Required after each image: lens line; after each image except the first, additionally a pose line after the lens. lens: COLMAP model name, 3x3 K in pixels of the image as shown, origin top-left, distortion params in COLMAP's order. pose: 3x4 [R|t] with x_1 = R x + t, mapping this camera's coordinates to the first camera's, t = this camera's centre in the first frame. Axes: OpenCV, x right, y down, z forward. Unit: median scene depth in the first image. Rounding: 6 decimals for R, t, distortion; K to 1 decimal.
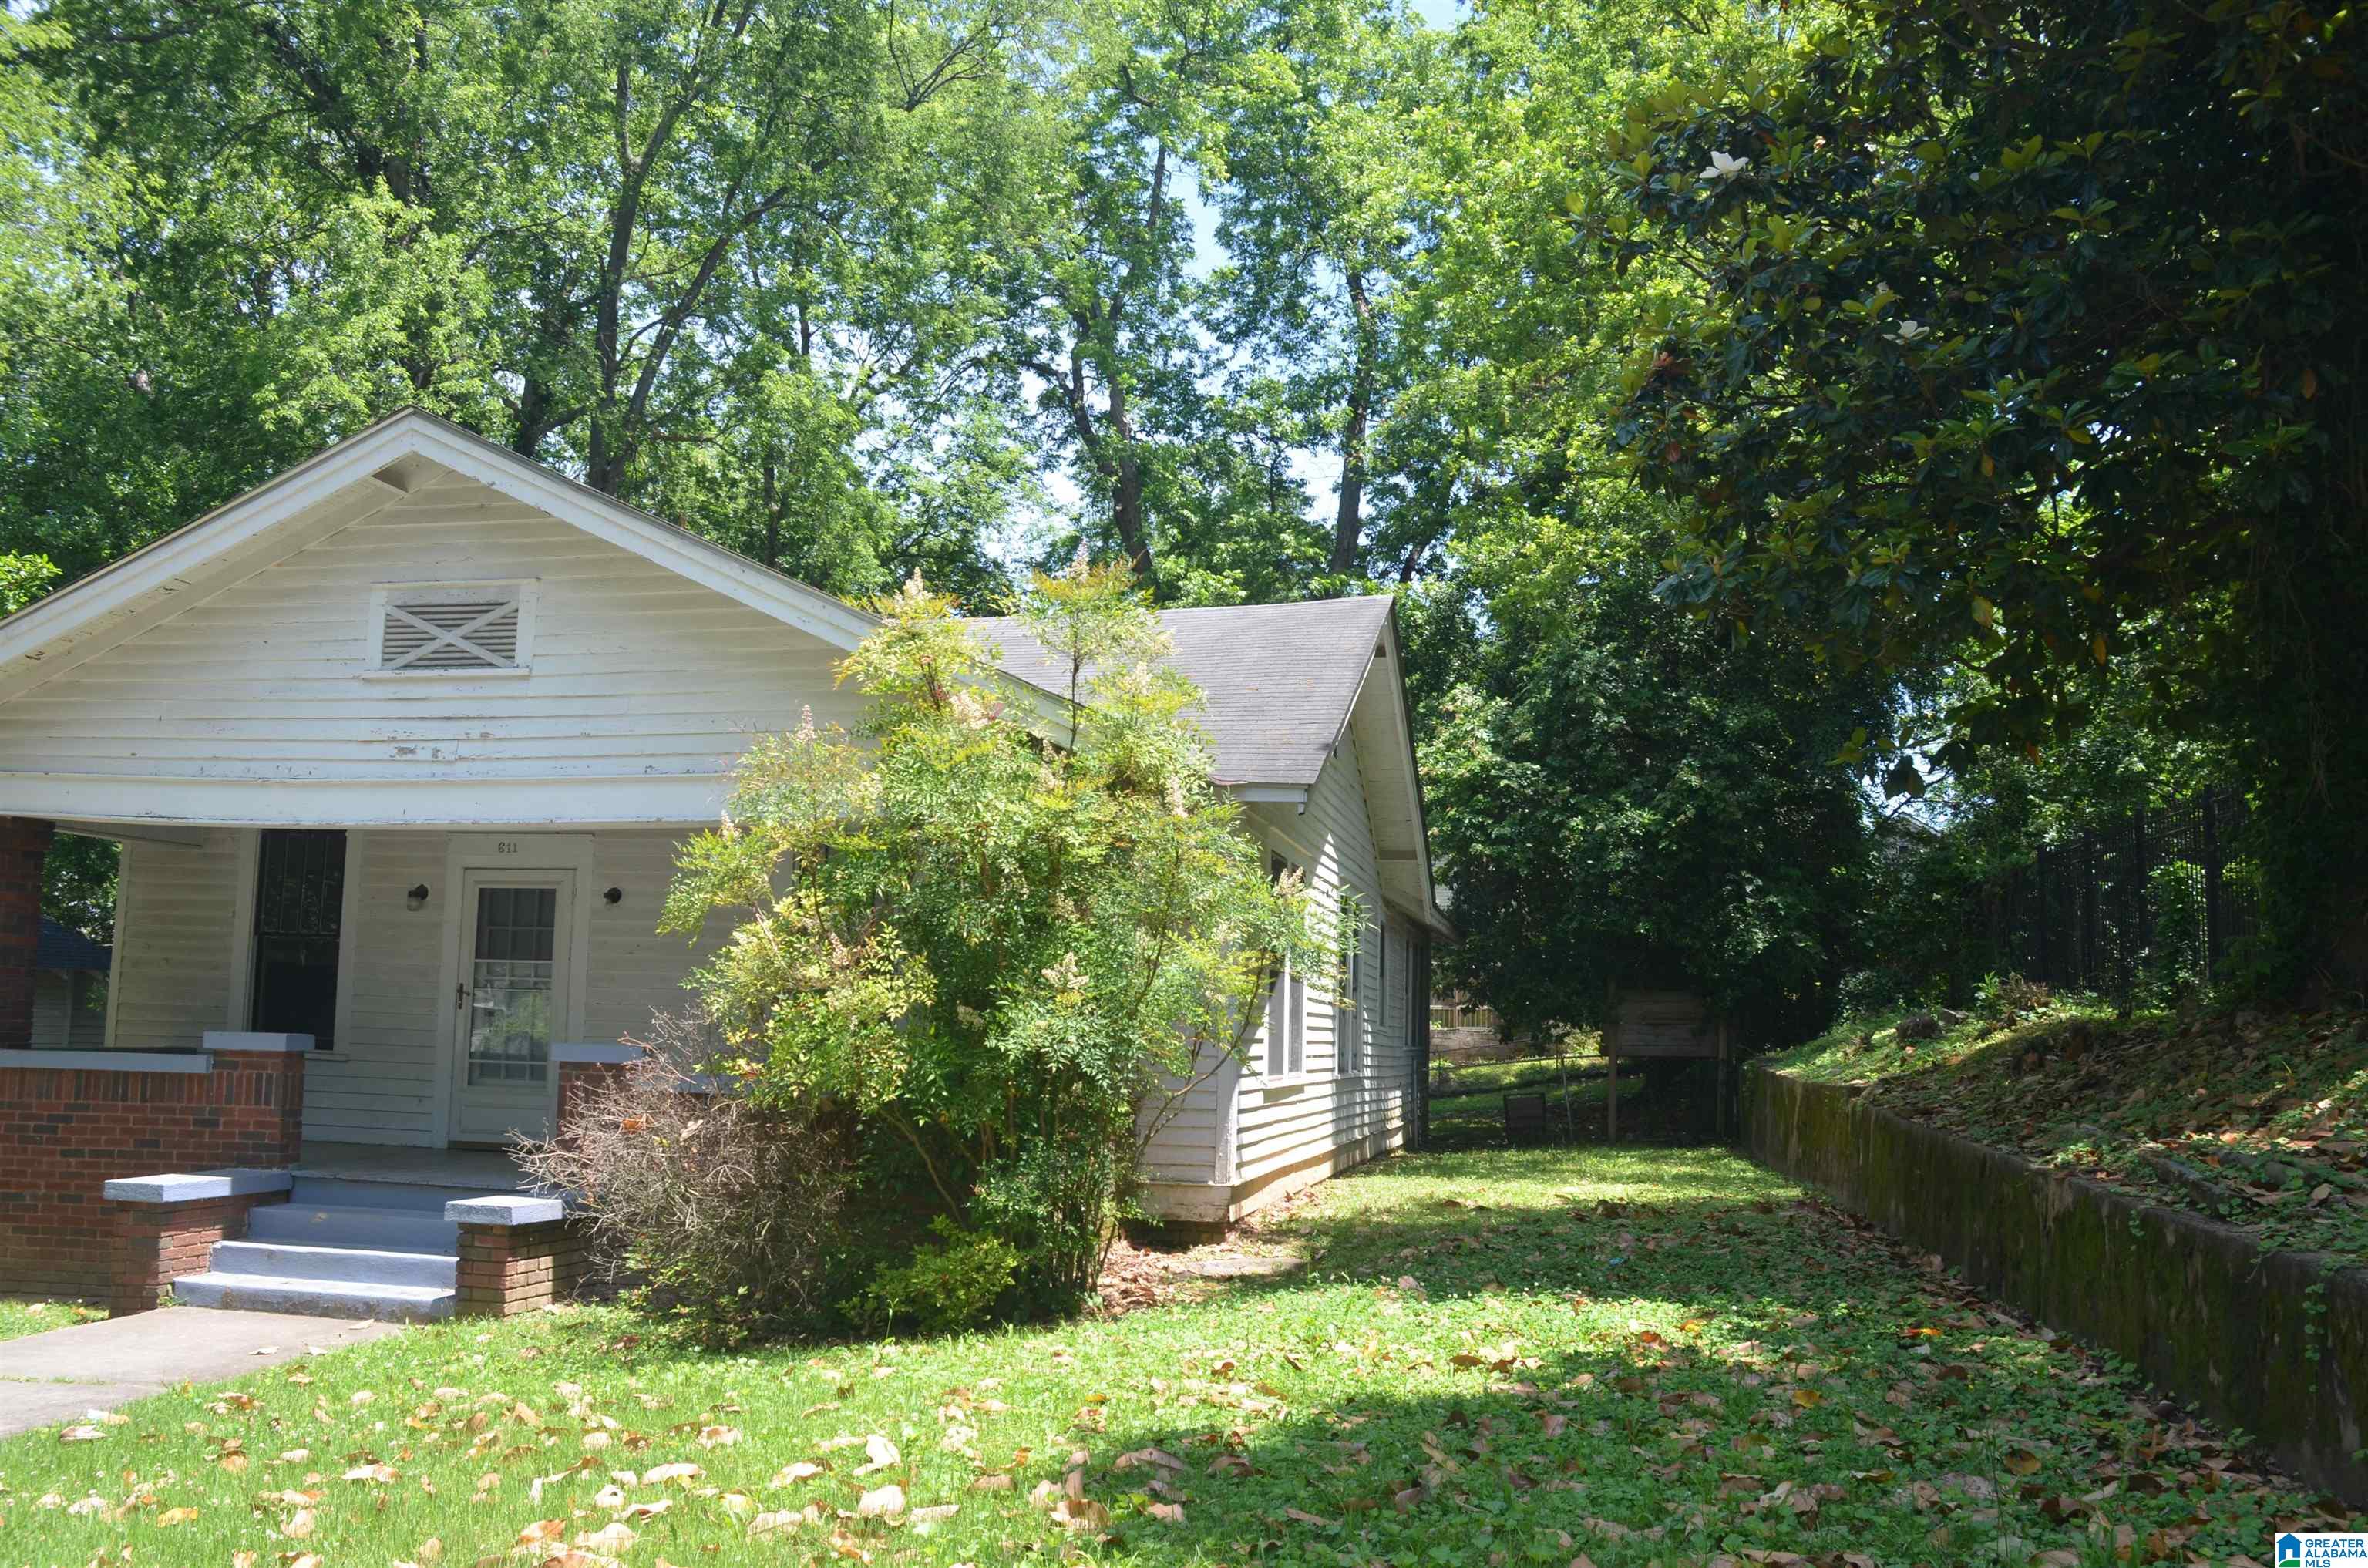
lens RADIAL K [[1948.4, 0, 1192.0], [0, 1948.4, 779.5], [0, 0, 1]] dist [-0.130875, 0.123516]
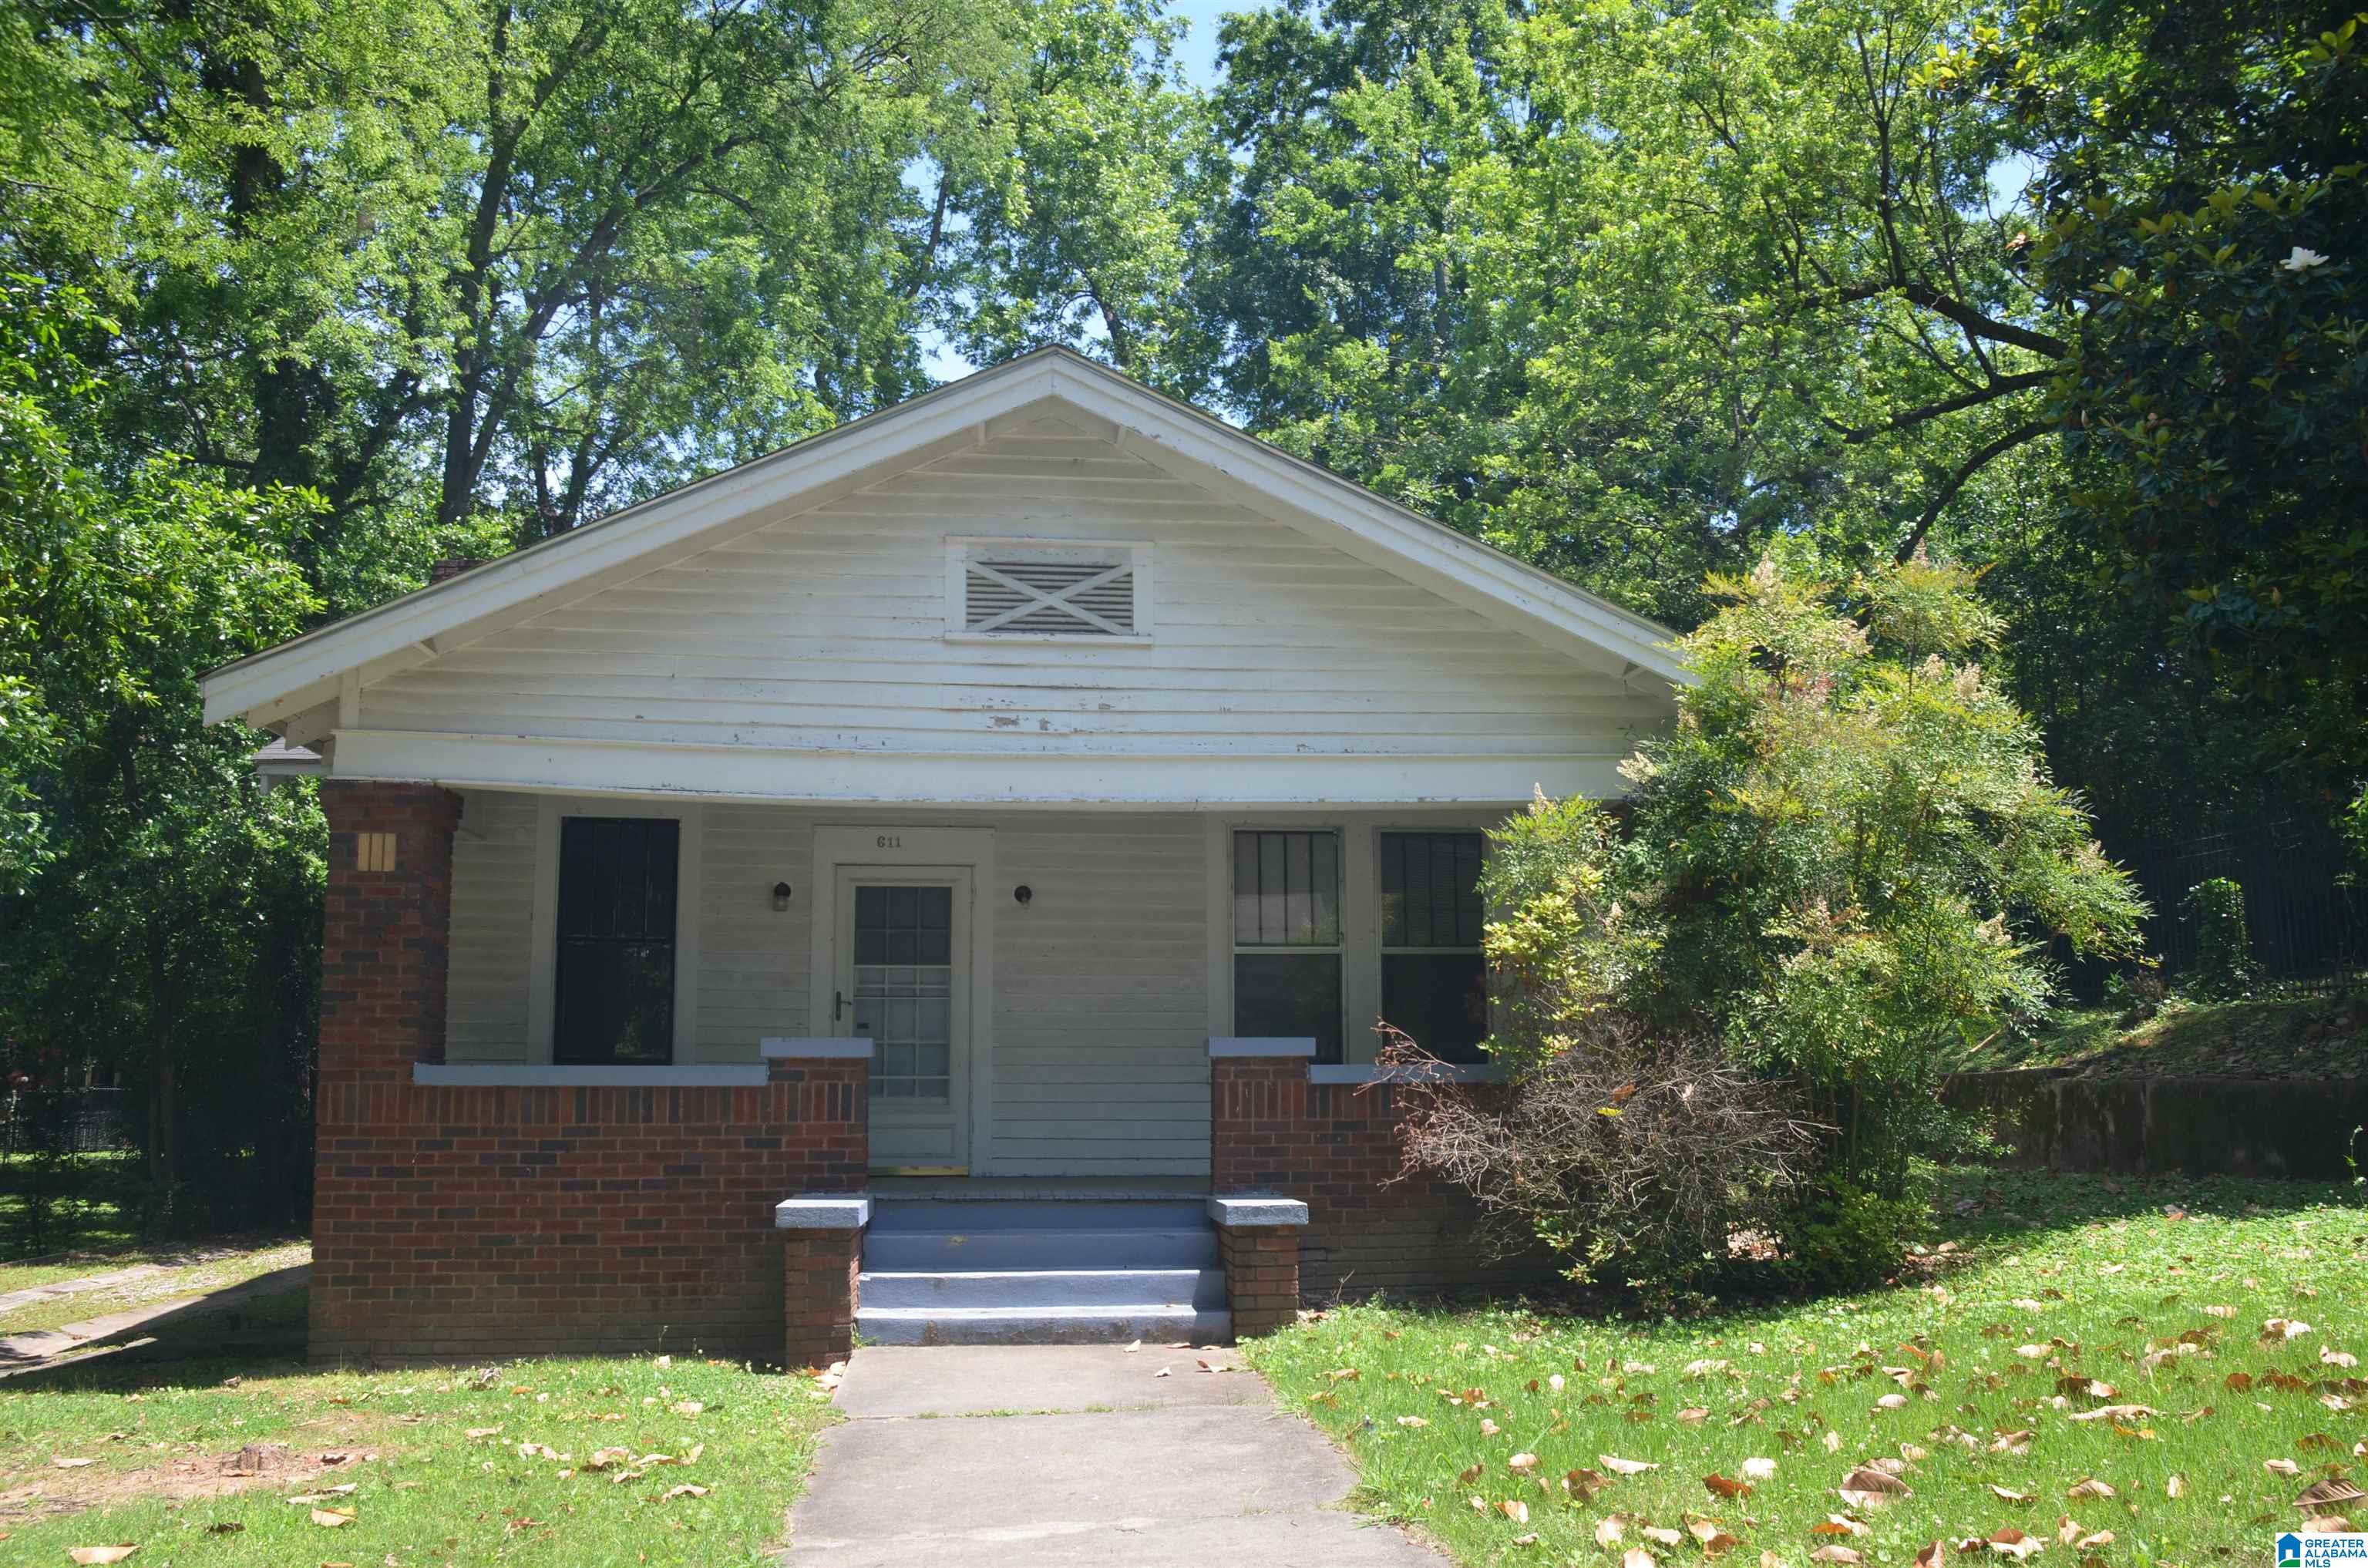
lens RADIAL K [[1948.4, 0, 1182.0], [0, 1948.4, 787.4], [0, 0, 1]] dist [-0.130875, 0.123516]
pose [[0.954263, 0.022648, 0.298109, -0.602351], [-0.014823, 0.999484, -0.028484, 0.040906], [-0.298600, 0.022762, 0.954107, 0.096842]]
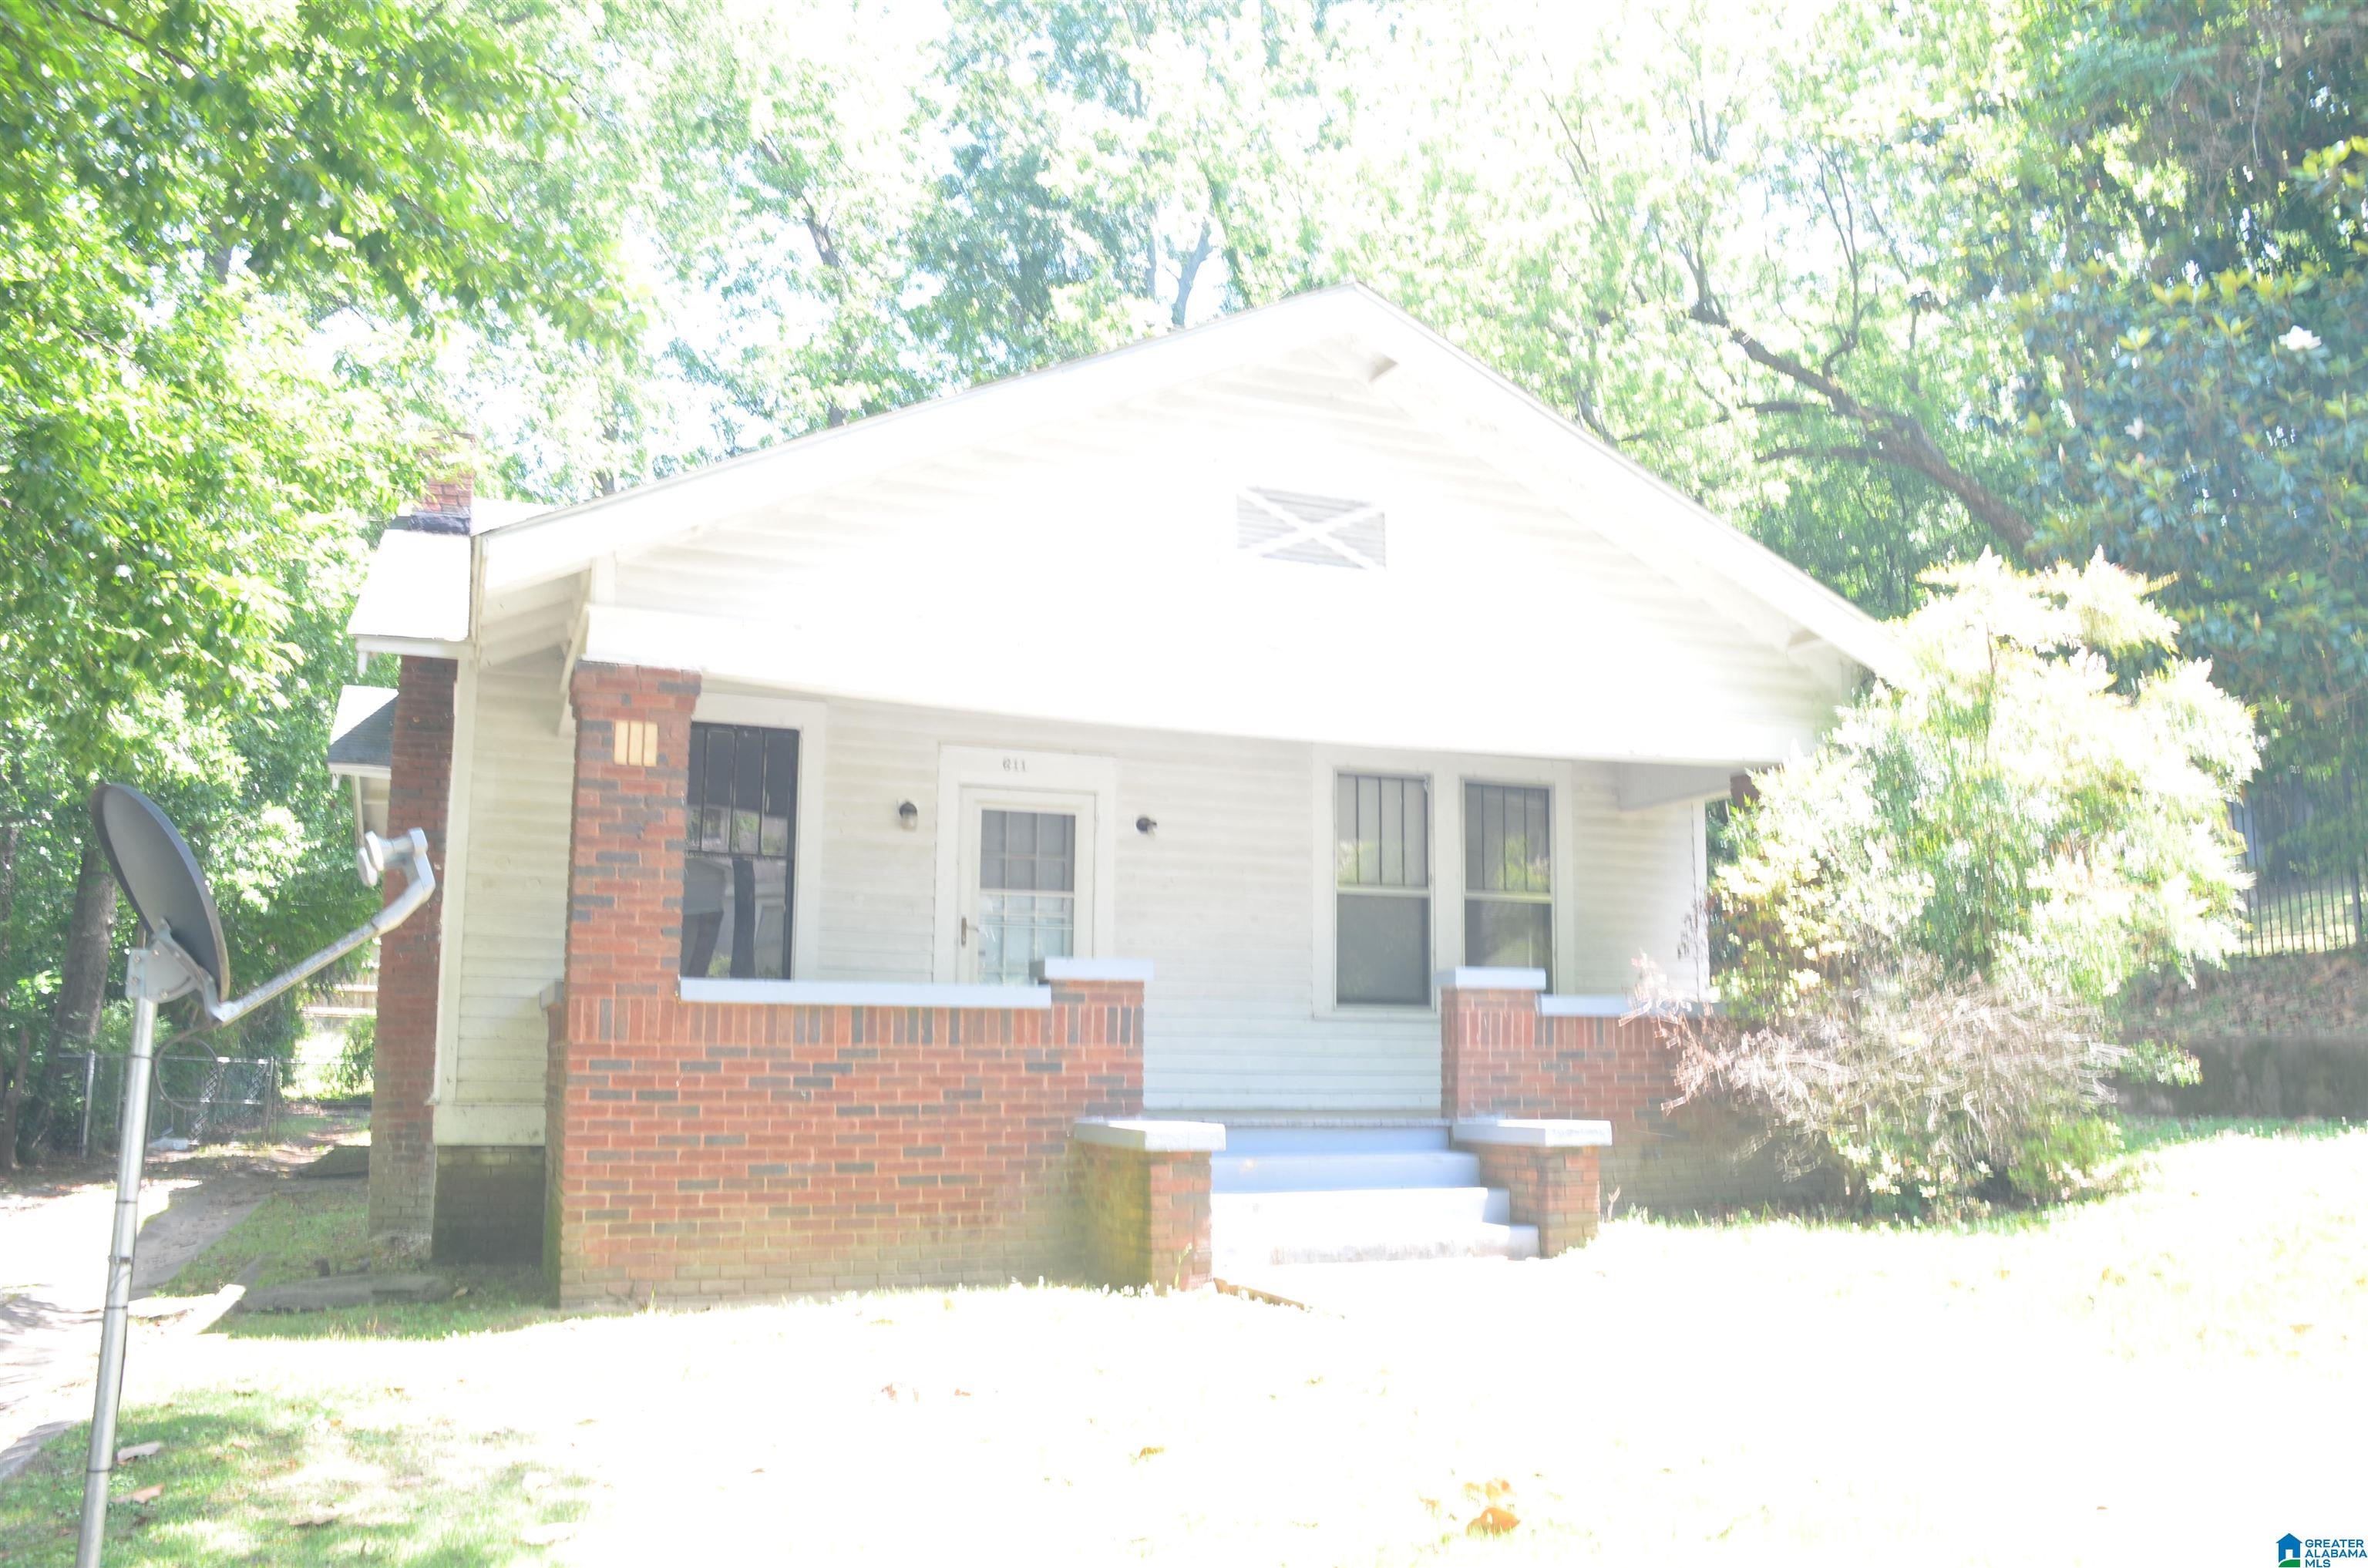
lens RADIAL K [[1948.4, 0, 1198.1], [0, 1948.4, 782.1], [0, 0, 1]] dist [-0.130875, 0.123516]
pose [[0.832036, 0.065195, 0.550877, -0.940729], [-0.063155, 0.997746, -0.022692, 0.070685], [-0.551114, -0.015910, 0.834278, 0.248205]]
